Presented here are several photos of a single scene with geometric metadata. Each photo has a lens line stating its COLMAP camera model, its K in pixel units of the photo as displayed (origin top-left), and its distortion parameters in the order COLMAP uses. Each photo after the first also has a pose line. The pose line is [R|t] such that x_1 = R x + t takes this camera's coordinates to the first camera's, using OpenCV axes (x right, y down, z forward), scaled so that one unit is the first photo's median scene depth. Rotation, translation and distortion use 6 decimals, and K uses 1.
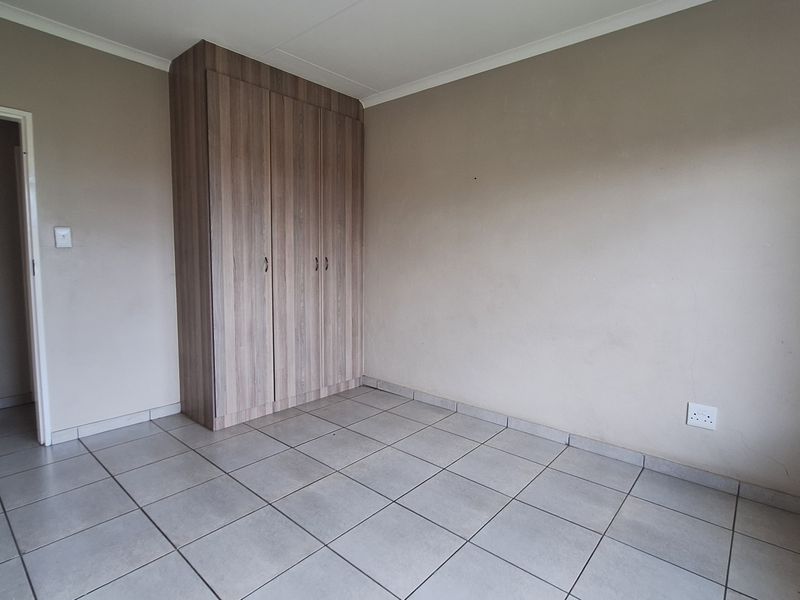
lens RADIAL K [[422.0, 0, 403.9], [0, 422.0, 297.8], [0, 0, 1]] dist [-0.012569, 0.005263]
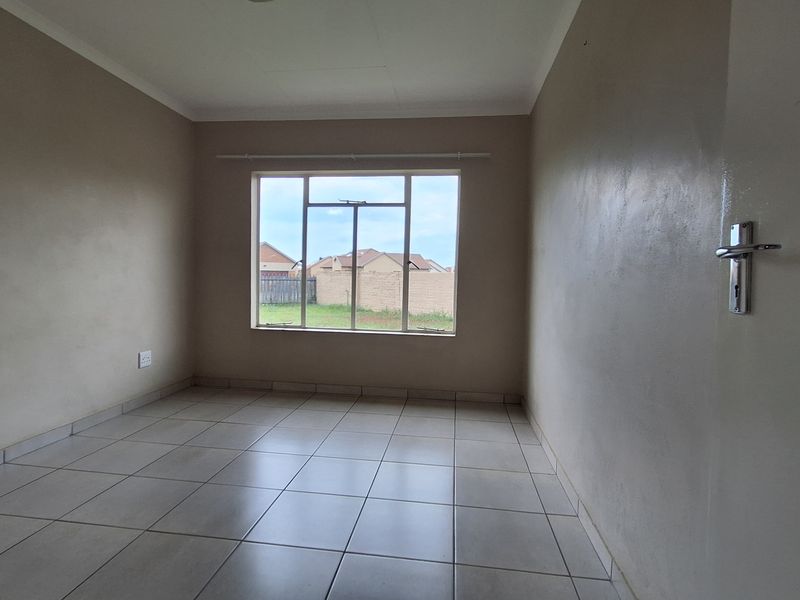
lens RADIAL K [[422.0, 0, 406.4], [0, 422.0, 295.6], [0, 0, 1]] dist [-0.012569, 0.005263]
pose [[-0.550414, -0.072861, 0.831706, -1.043008], [0.044027, 0.992266, 0.116063, -0.079448], [-0.833730, 0.100501, -0.542949, 1.002011]]
